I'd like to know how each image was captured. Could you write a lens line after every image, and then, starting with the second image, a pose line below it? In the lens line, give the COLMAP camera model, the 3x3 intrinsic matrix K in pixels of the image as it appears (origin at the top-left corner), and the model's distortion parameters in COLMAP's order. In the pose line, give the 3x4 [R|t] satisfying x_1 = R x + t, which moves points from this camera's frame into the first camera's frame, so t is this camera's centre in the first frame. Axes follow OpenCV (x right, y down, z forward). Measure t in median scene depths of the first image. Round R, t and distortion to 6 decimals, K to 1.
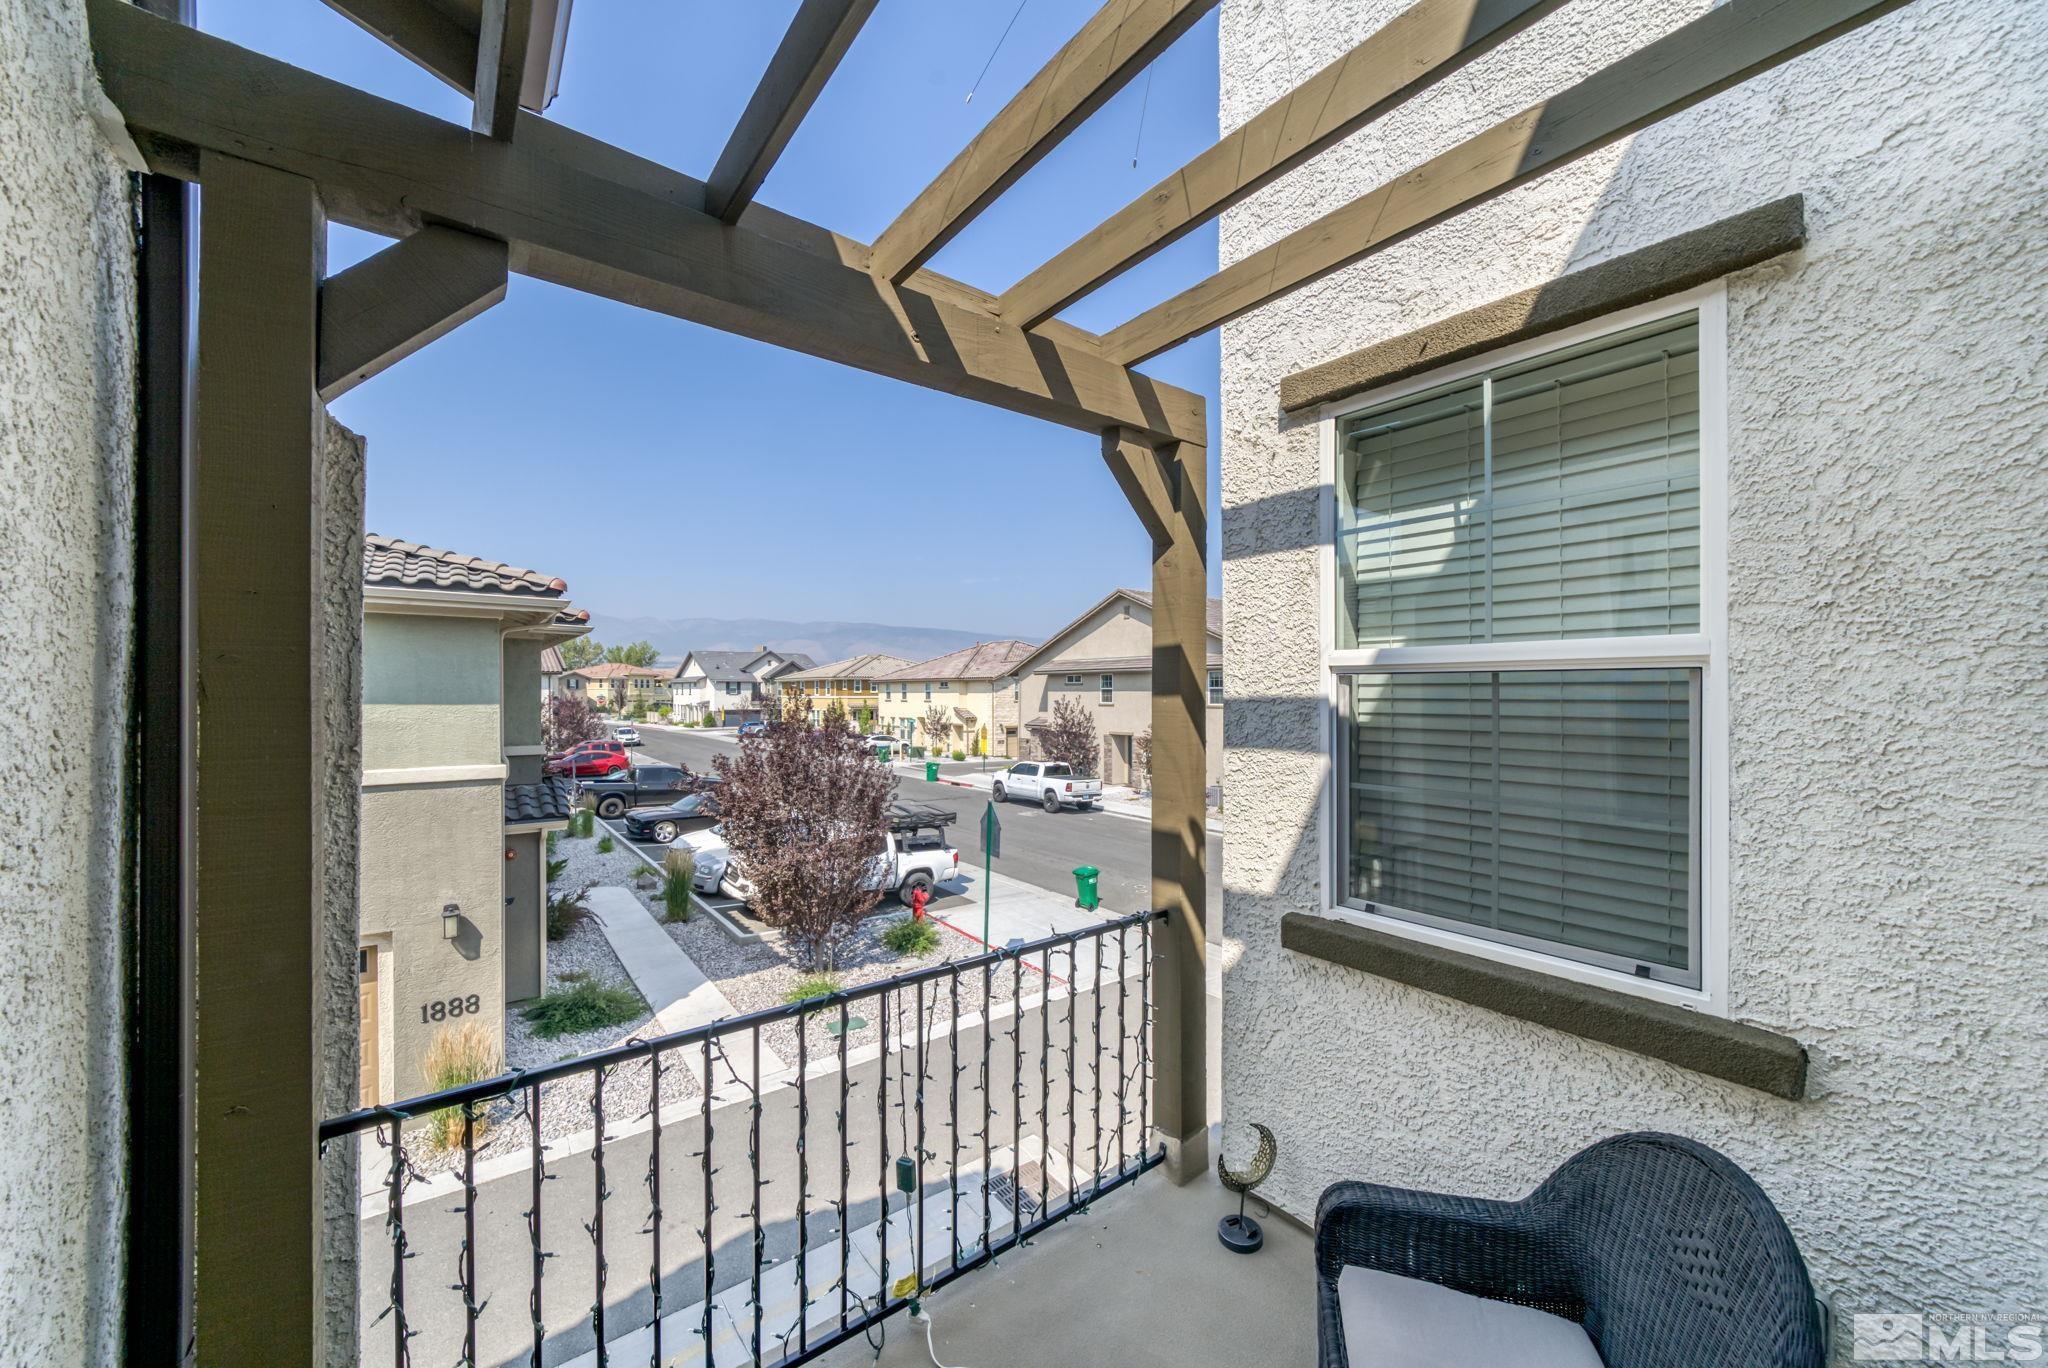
lens RADIAL K [[758.7, 0, 1022.9], [0, 758.7, 693.6], [0, 0, 1]] dist [-0.010717, 0.000002]
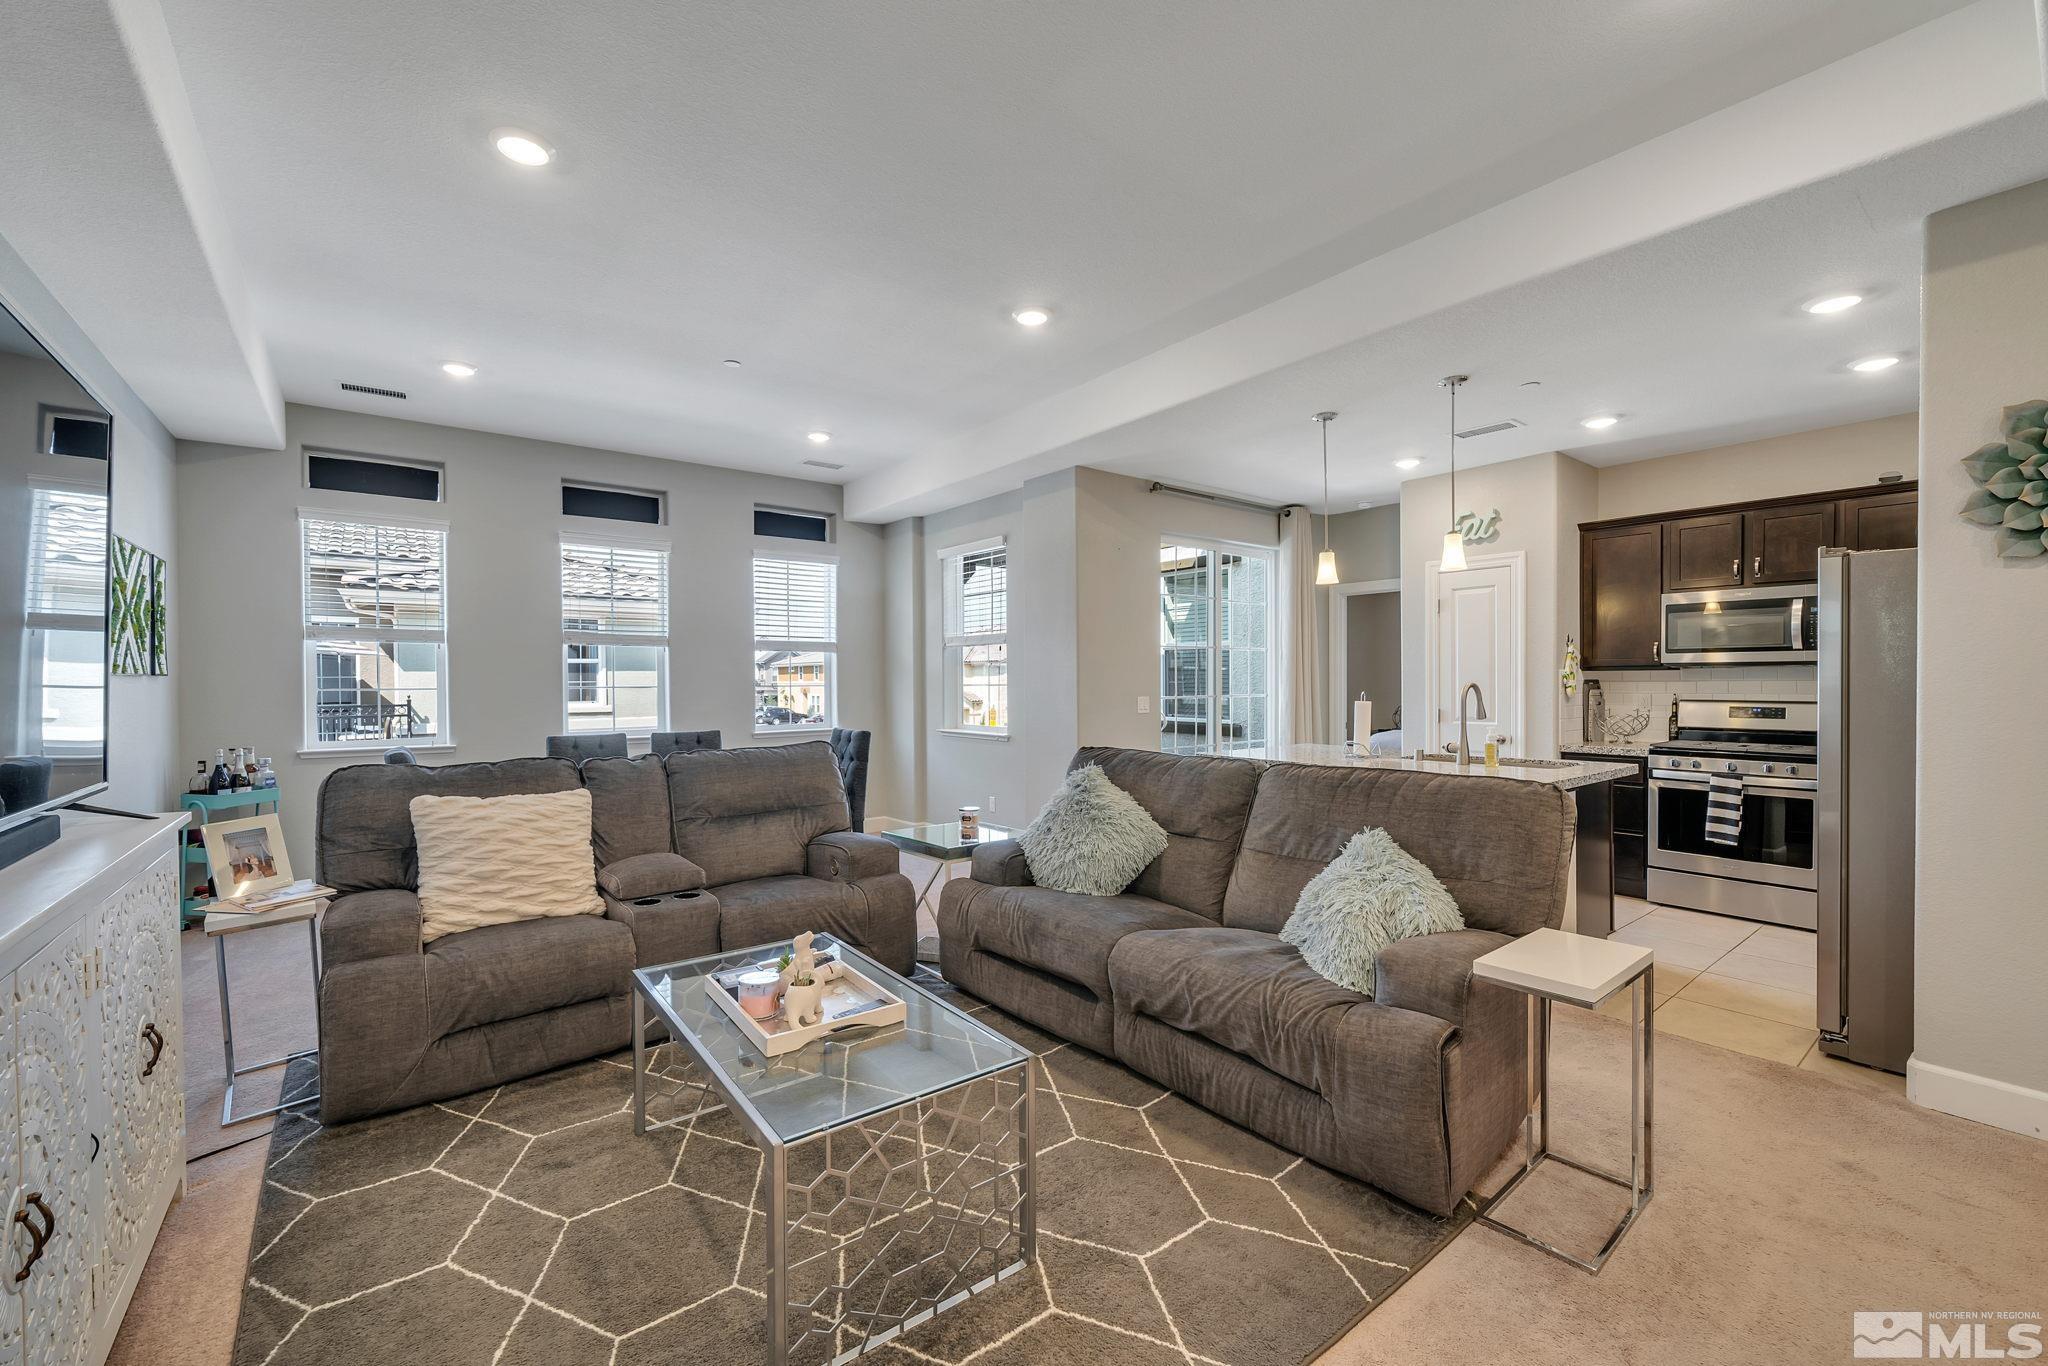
lens RADIAL K [[840.6, 0, 1020.0], [0, 840.6, 686.5], [0, 0, 1]] dist [-0.001765, 0.000119]
pose [[0.999977, -0.006733, -0.000609, -0.061939], [0.006737, 0.999947, 0.007743, 0.025841], [0.000556, -0.007747, 0.999970, -0.698793]]
